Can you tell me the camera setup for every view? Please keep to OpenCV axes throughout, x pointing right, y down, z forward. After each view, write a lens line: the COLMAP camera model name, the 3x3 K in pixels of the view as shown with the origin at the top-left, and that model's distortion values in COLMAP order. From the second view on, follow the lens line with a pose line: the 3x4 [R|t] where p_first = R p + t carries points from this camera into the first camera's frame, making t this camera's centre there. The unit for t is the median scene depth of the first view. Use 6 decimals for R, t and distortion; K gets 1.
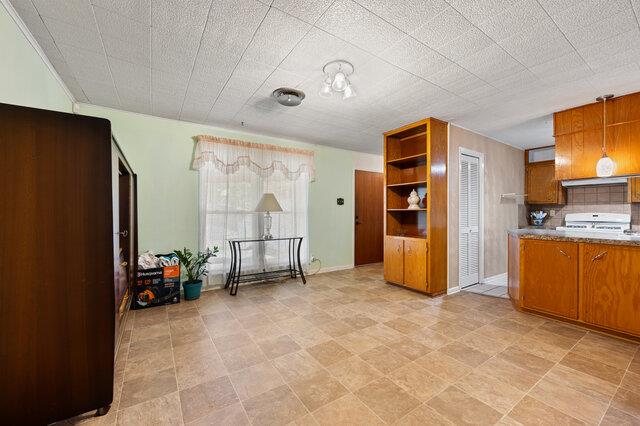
lens RADIAL K [[253.8, 0, 320.0], [0, 253.8, 213.0], [0, 0, 1]] dist [0.000063, -0.000034]
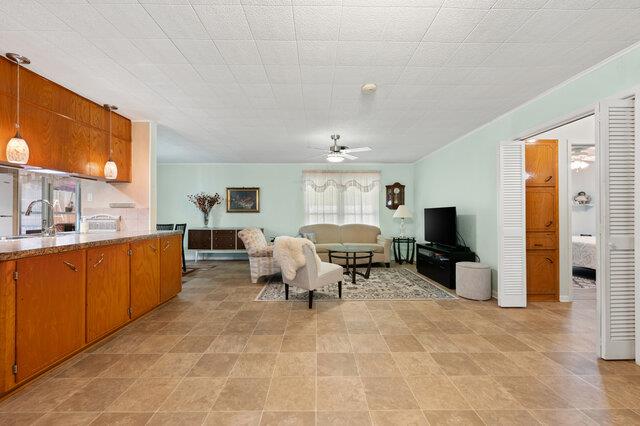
lens RADIAL K [[253.8, 0, 320.0], [0, 253.8, 213.0], [0, 0, 1]] dist [0.000063, -0.000034]
pose [[-0.841678, -0.003031, 0.539971, -0.026336], [-0.005964, 0.999975, -0.003684, 0.001615], [-0.539947, -0.006321, -0.841675, 0.871803]]
